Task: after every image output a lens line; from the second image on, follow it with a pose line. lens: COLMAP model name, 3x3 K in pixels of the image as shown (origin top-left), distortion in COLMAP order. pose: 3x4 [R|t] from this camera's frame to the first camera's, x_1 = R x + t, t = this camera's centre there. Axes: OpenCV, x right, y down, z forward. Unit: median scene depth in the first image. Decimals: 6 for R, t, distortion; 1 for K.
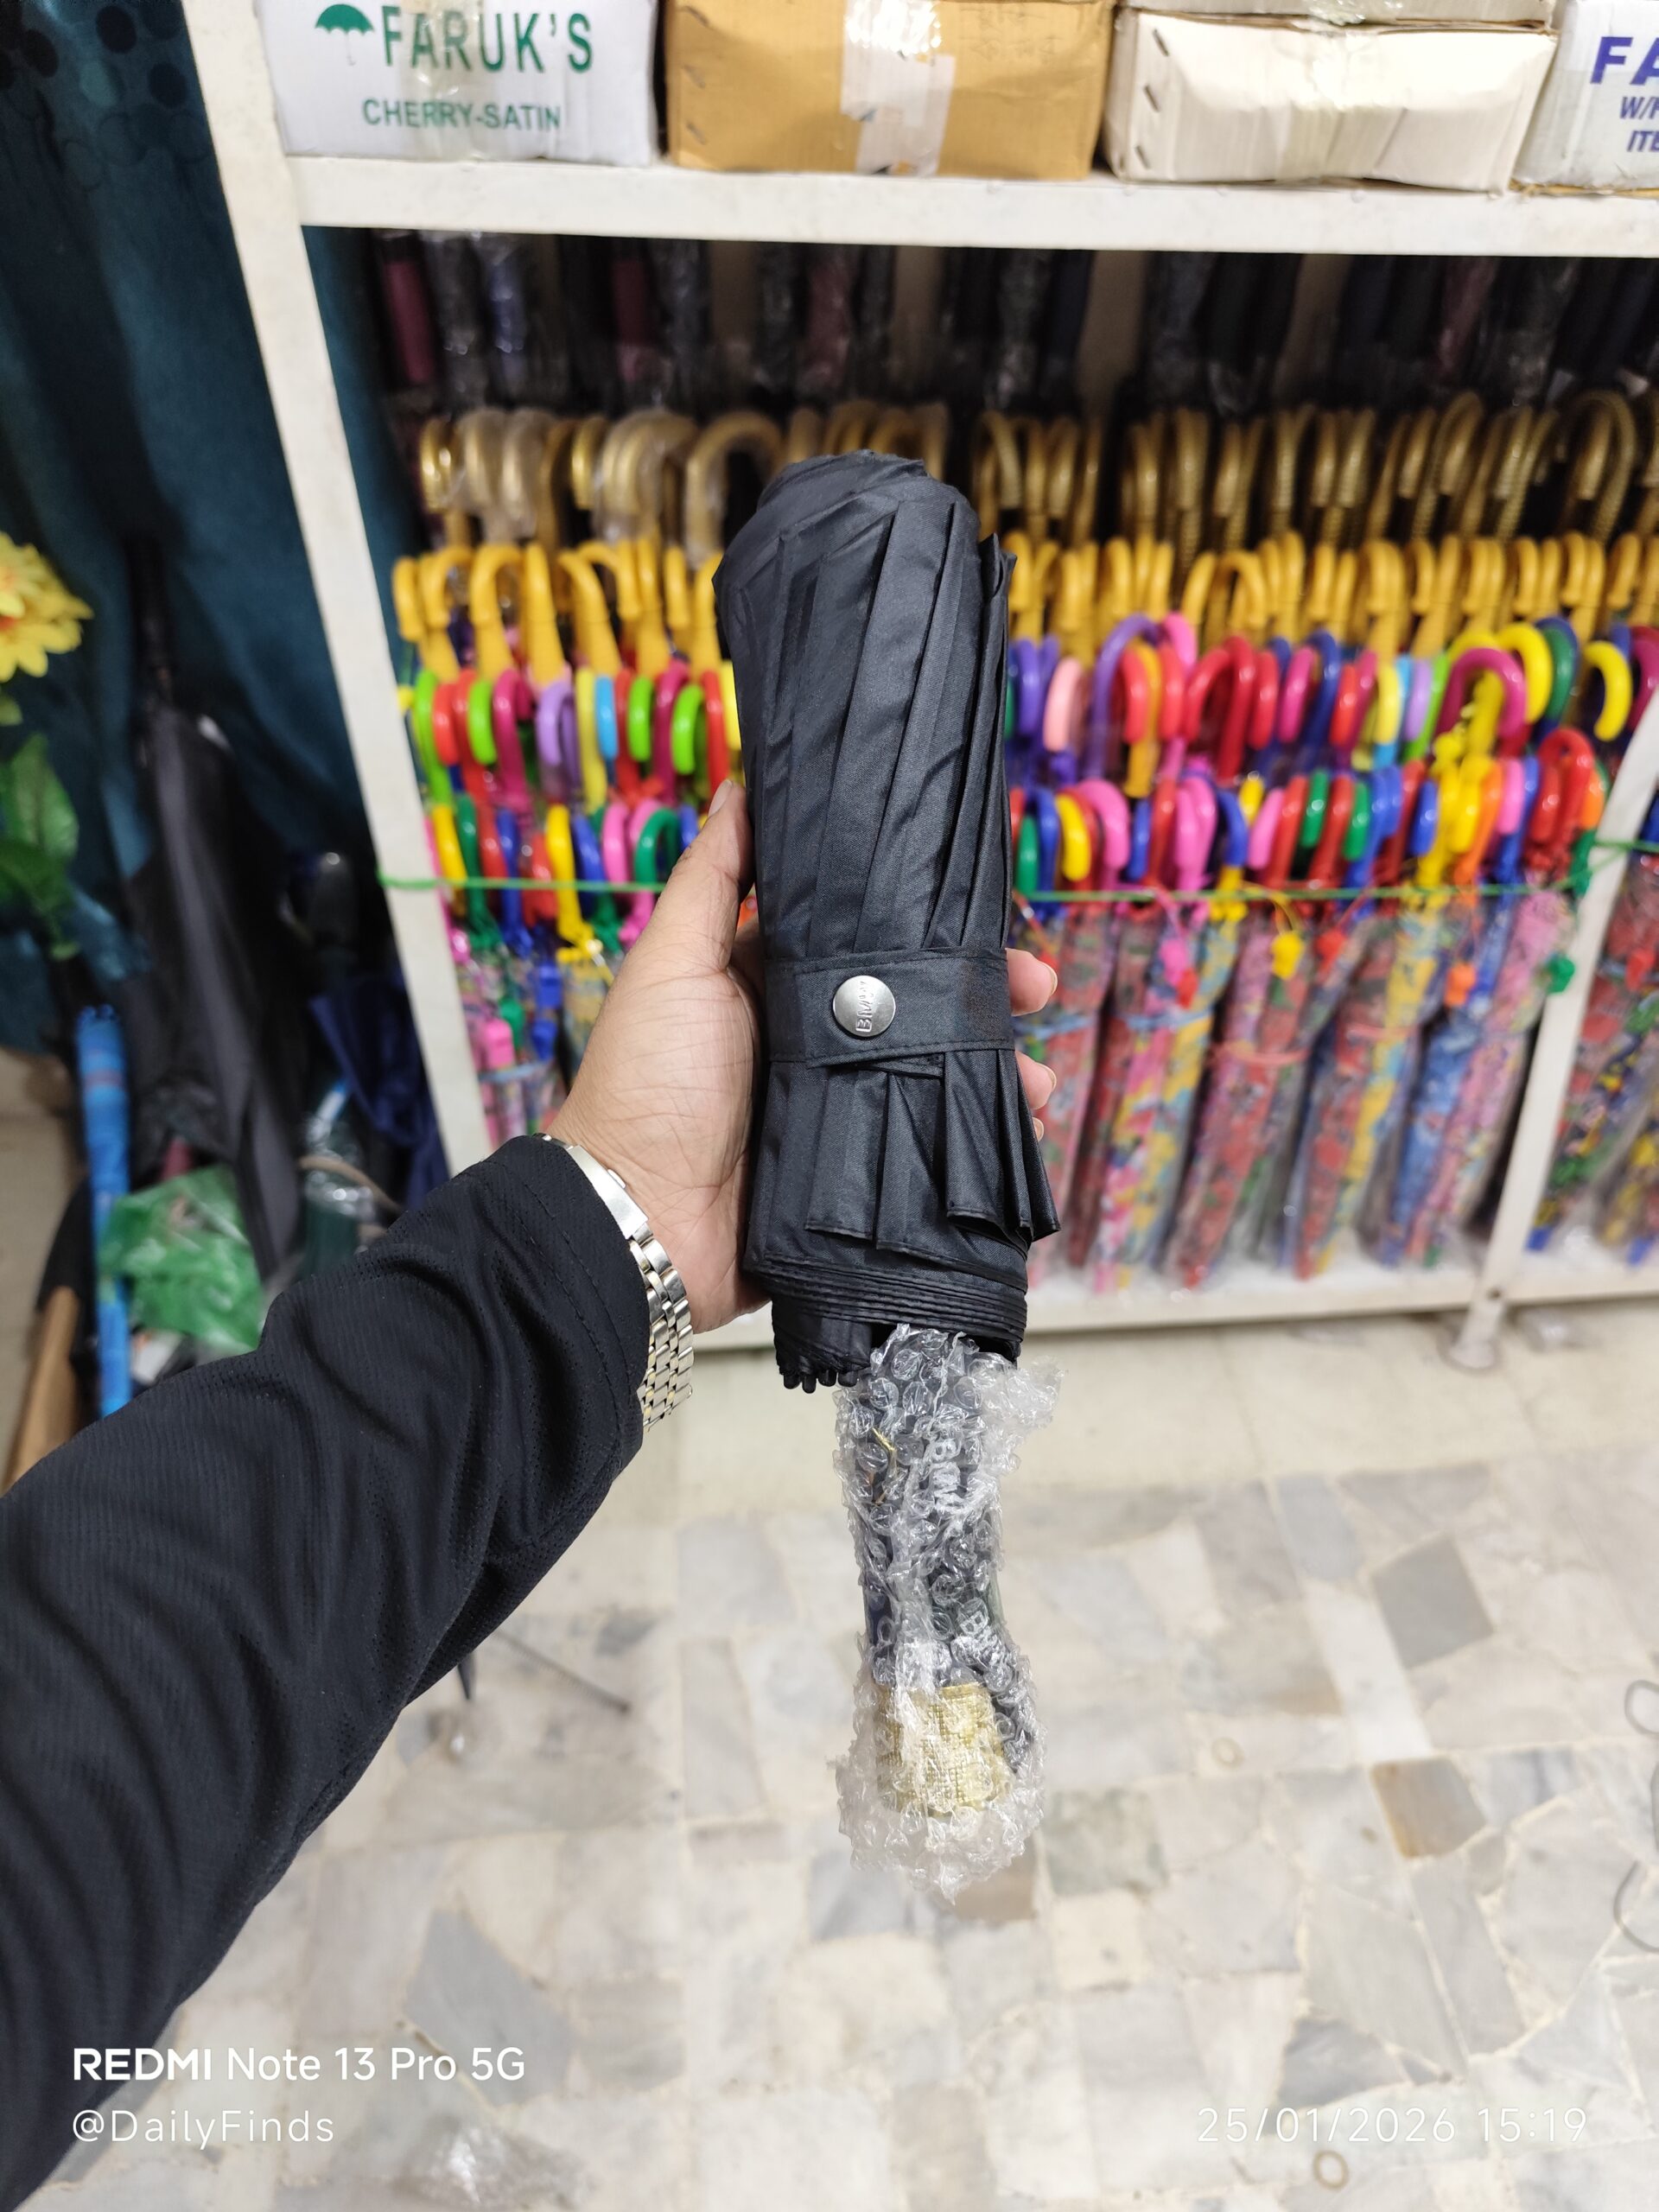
lens RADIAL K [[1527.7, 0, 855.8], [0, 1527.7, 1118.1], [0, 0, 1]] dist [0.019978, -0.027286]
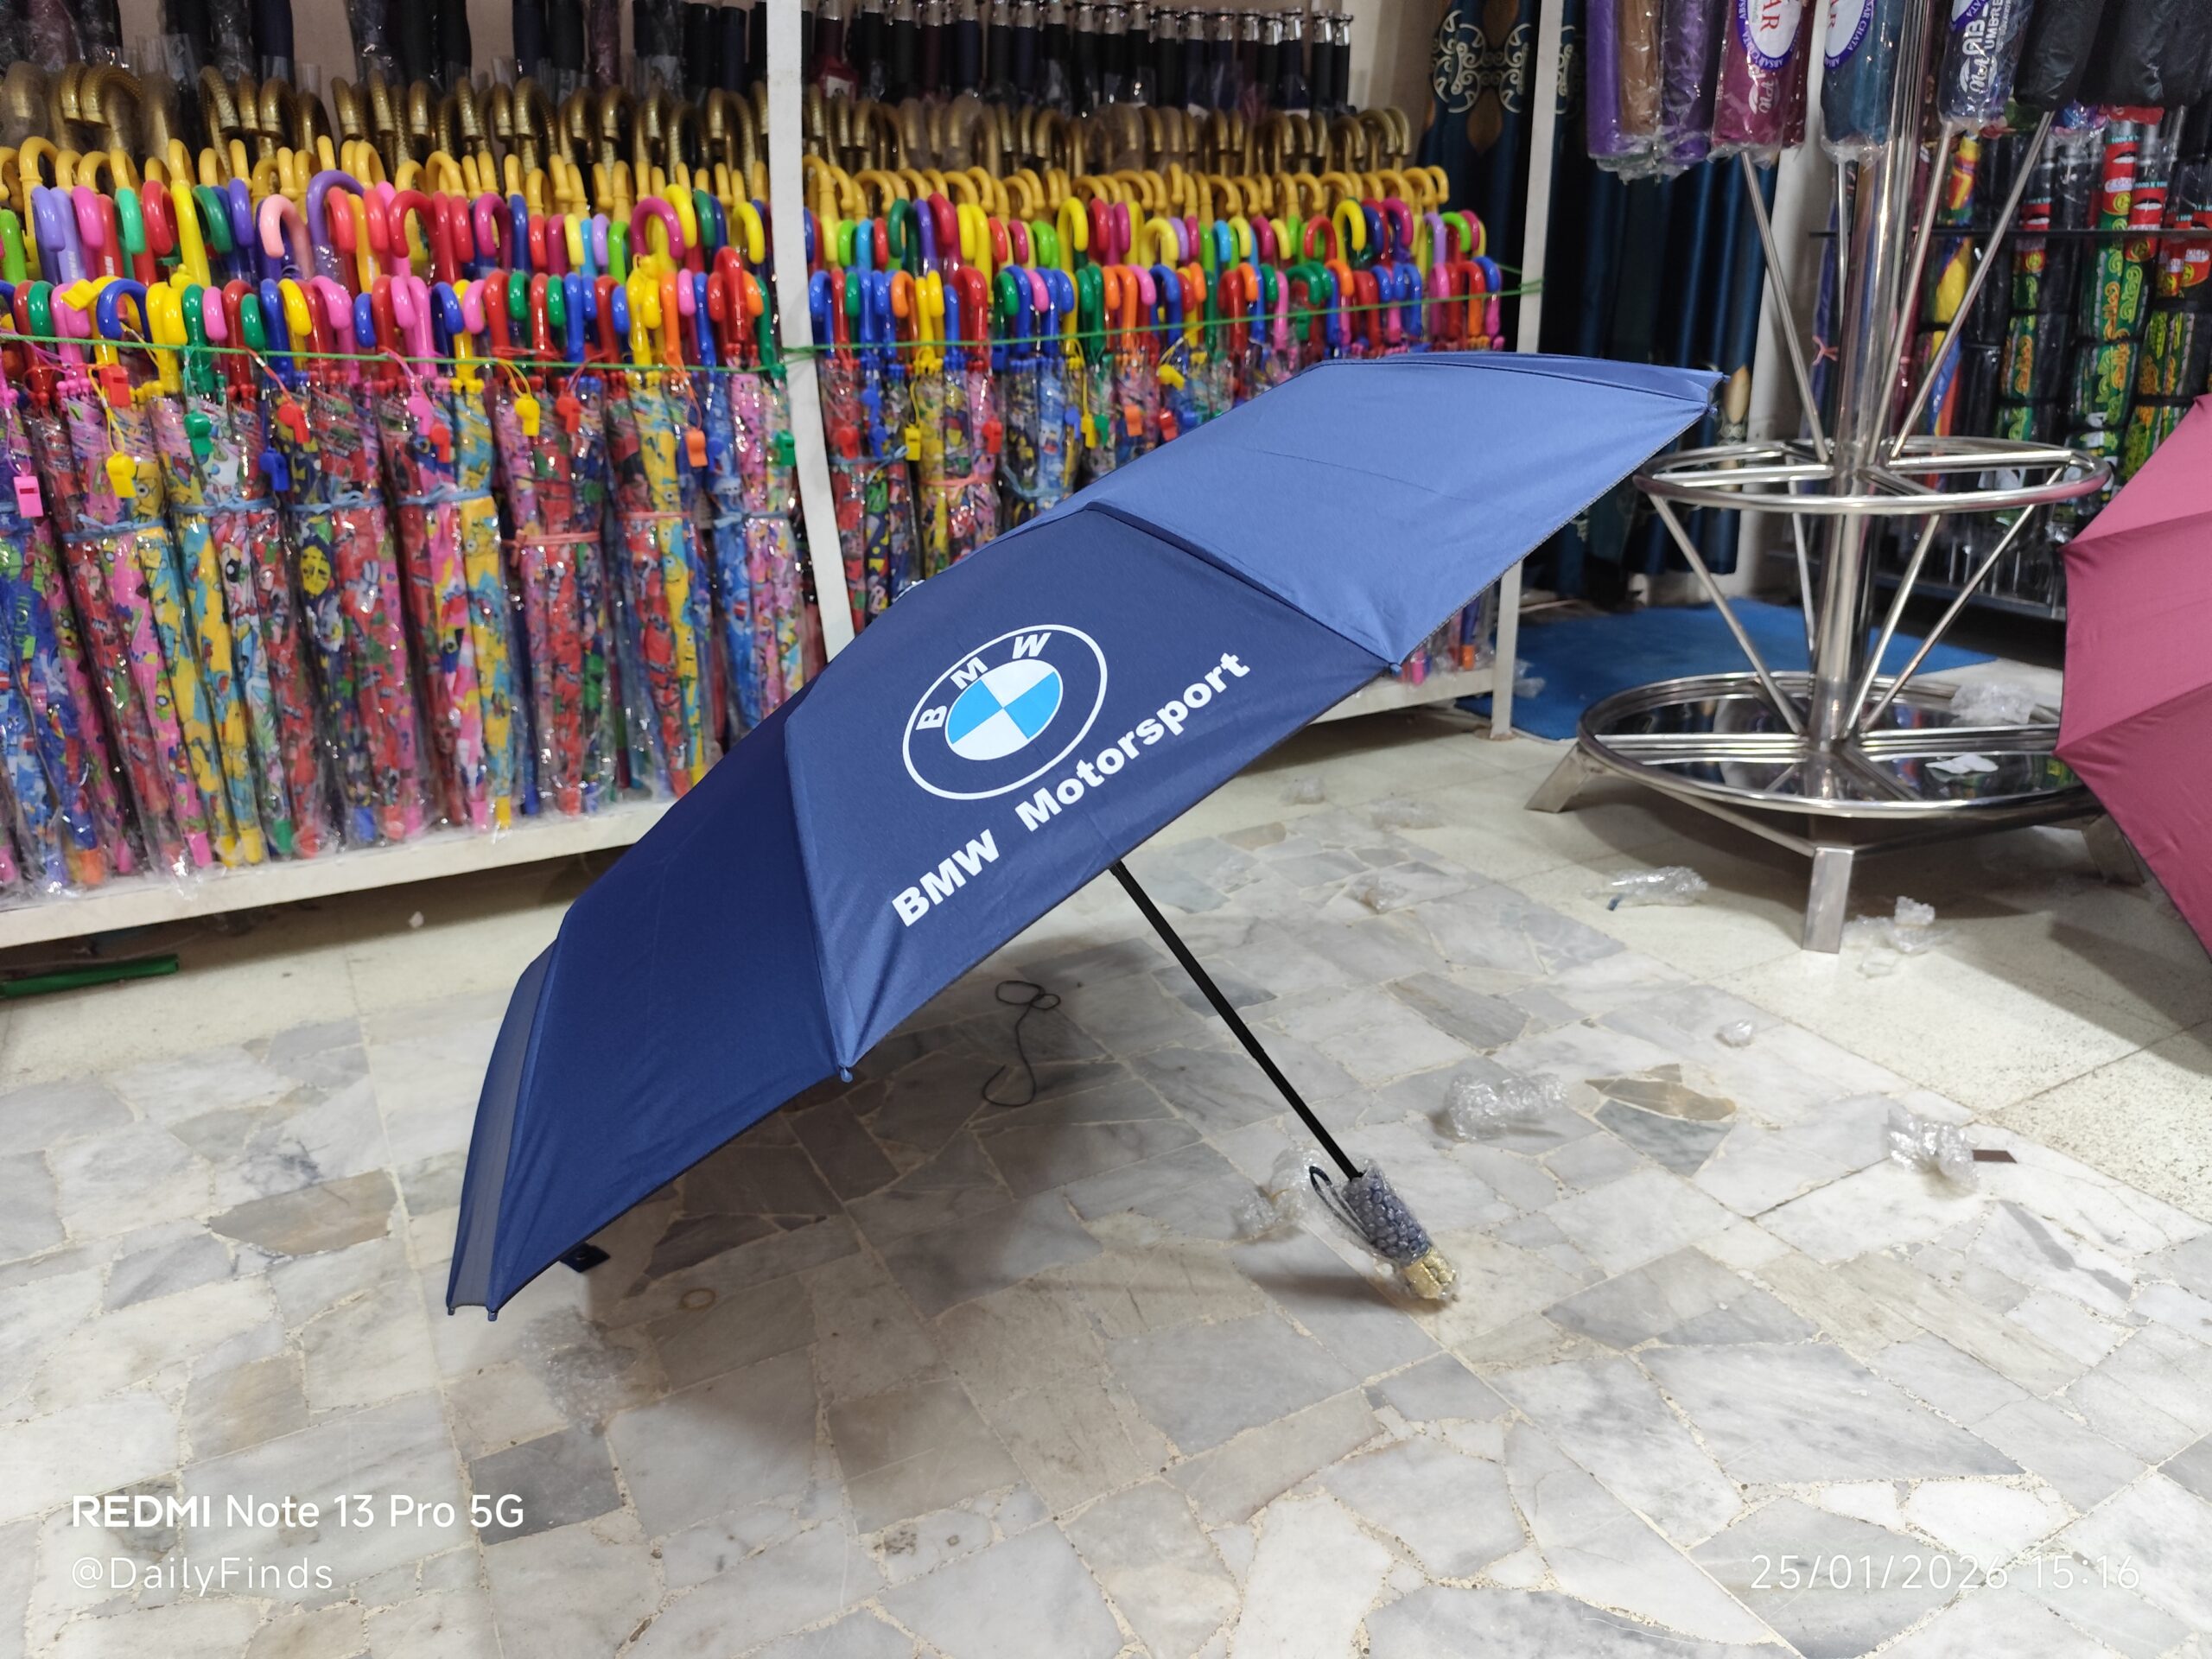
lens RADIAL K [[1527.7, 0, 1109.2], [0, 1527.7, 825.6], [0, 0, 1]] dist [0.019978, -0.027286]
pose [[0.915531, -0.160751, 0.368731, 0.202488], [0.286128, 0.904555, -0.316086, 0.674724], [-0.282726, 0.394891, 0.874144, -0.032887]]
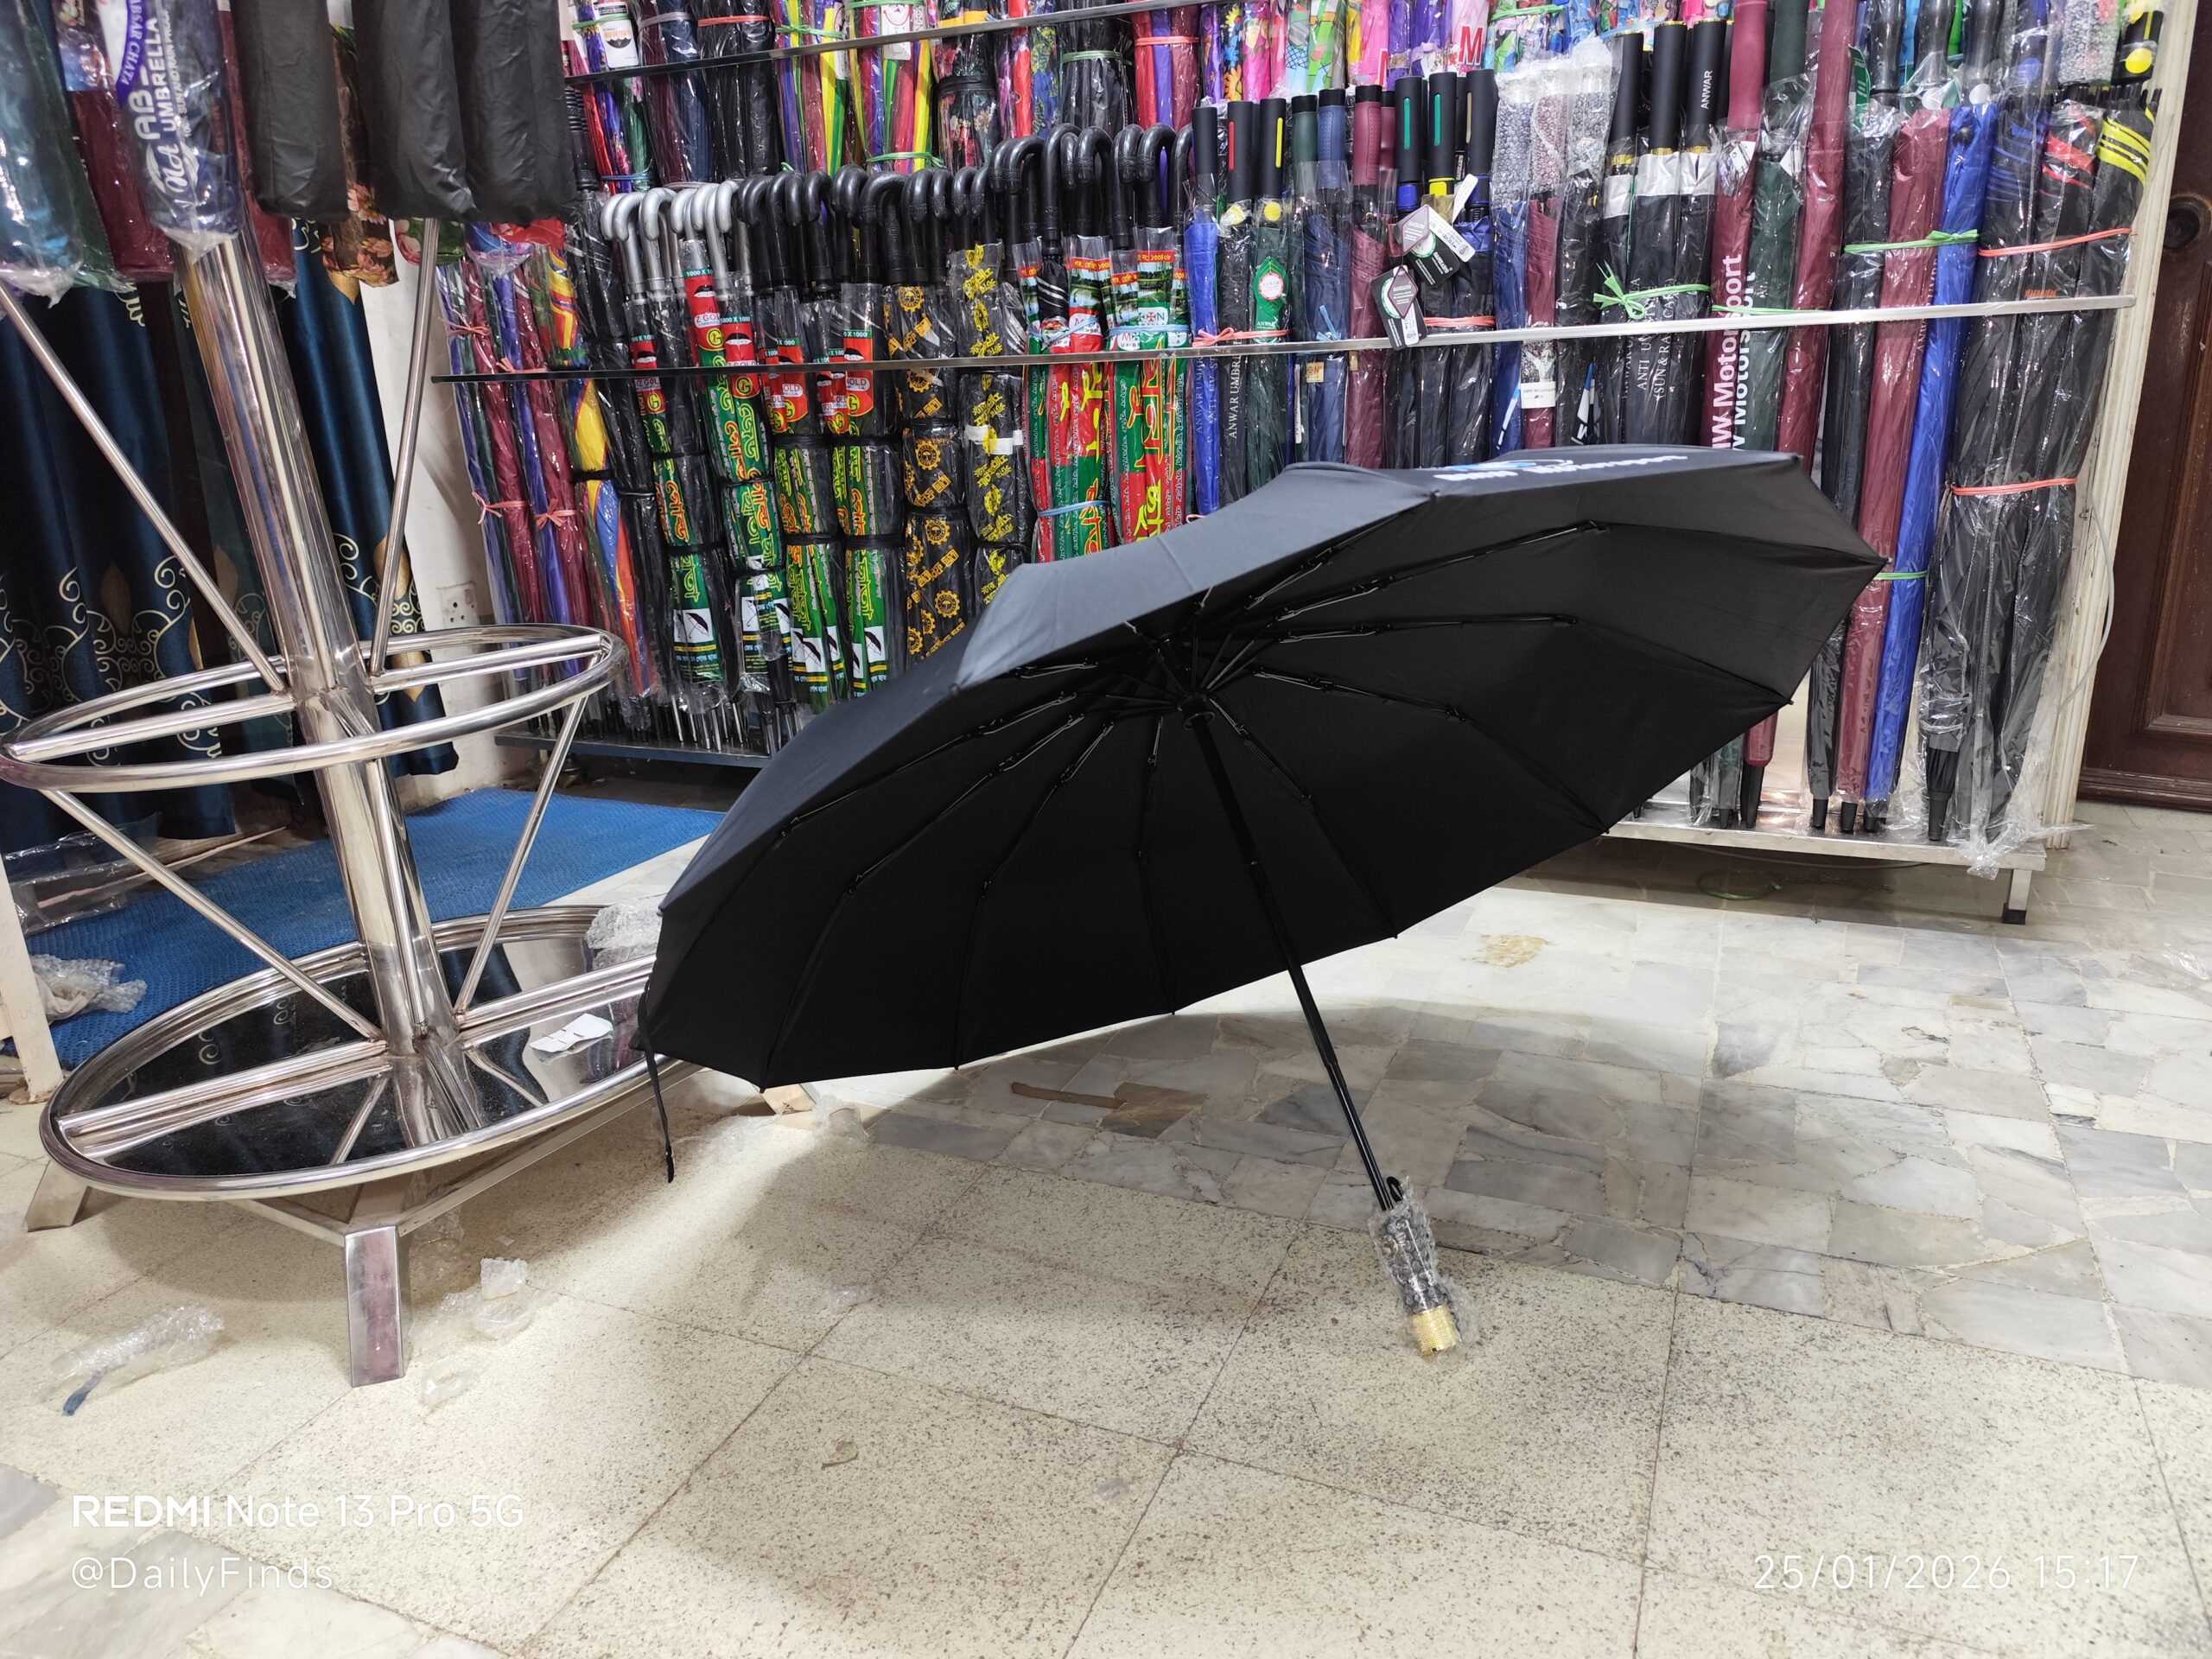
lens RADIAL K [[1527.7, 0, 1123.4], [0, 1527.7, 823.2], [0, 0, 1]] dist [0.019978, -0.027286]
pose [[0.471173, -0.286051, 0.834368, 0.723794], [0.627873, 0.773153, -0.089500, 0.637427], [-0.619493, 0.566047, 0.543893, 0.012200]]
